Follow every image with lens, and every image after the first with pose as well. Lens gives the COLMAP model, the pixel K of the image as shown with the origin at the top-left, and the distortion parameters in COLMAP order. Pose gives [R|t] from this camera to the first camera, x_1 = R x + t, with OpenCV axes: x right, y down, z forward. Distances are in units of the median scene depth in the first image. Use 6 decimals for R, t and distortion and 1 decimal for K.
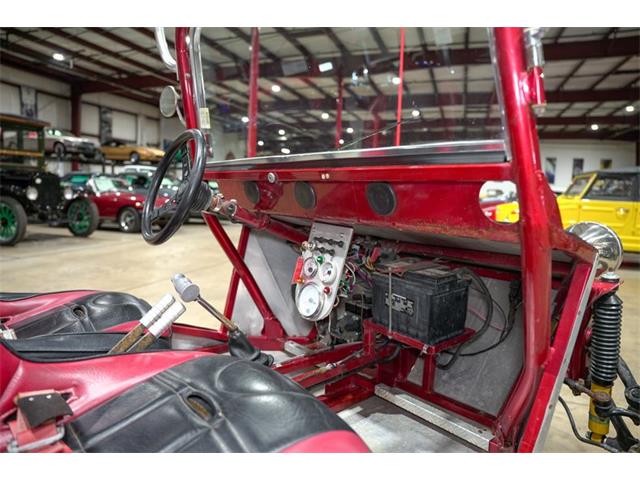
lens RADIAL K [[438.9, 0, 322.2], [0, 438.9, 240.7], [0, 0, 1]] dist [-0.143650, 0.113403]
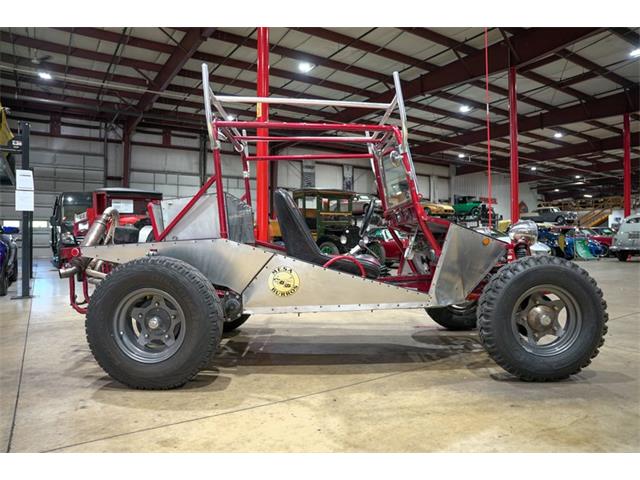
lens RADIAL K [[438.9, 0, 322.2], [0, 438.9, 240.7], [0, 0, 1]] dist [-0.143650, 0.113403]
pose [[0.784955, -0.038933, -0.618328, 0.063415], [-0.037724, 0.993168, -0.110425, 0.019418], [0.618403, 0.110004, 0.778124, -0.077026]]
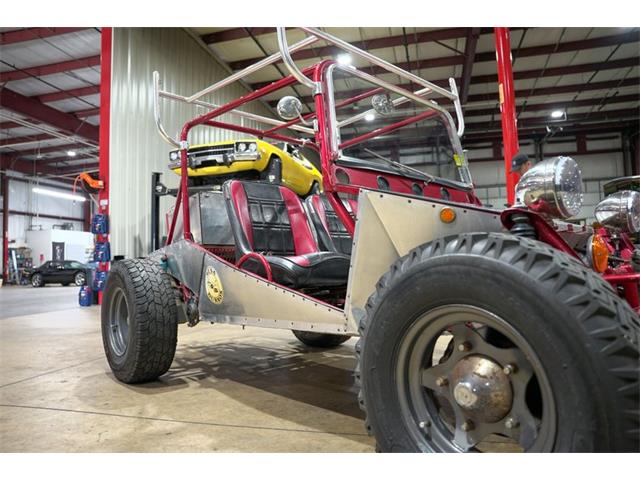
lens RADIAL K [[438.9, 0, 322.2], [0, 438.9, 240.7], [0, 0, 1]] dist [-0.143650, 0.113403]
pose [[0.061866, -0.095209, -0.993533, 0.084229], [-0.081566, 0.991628, -0.100105, 0.015517], [0.994746, 0.087231, 0.053582, 0.026991]]
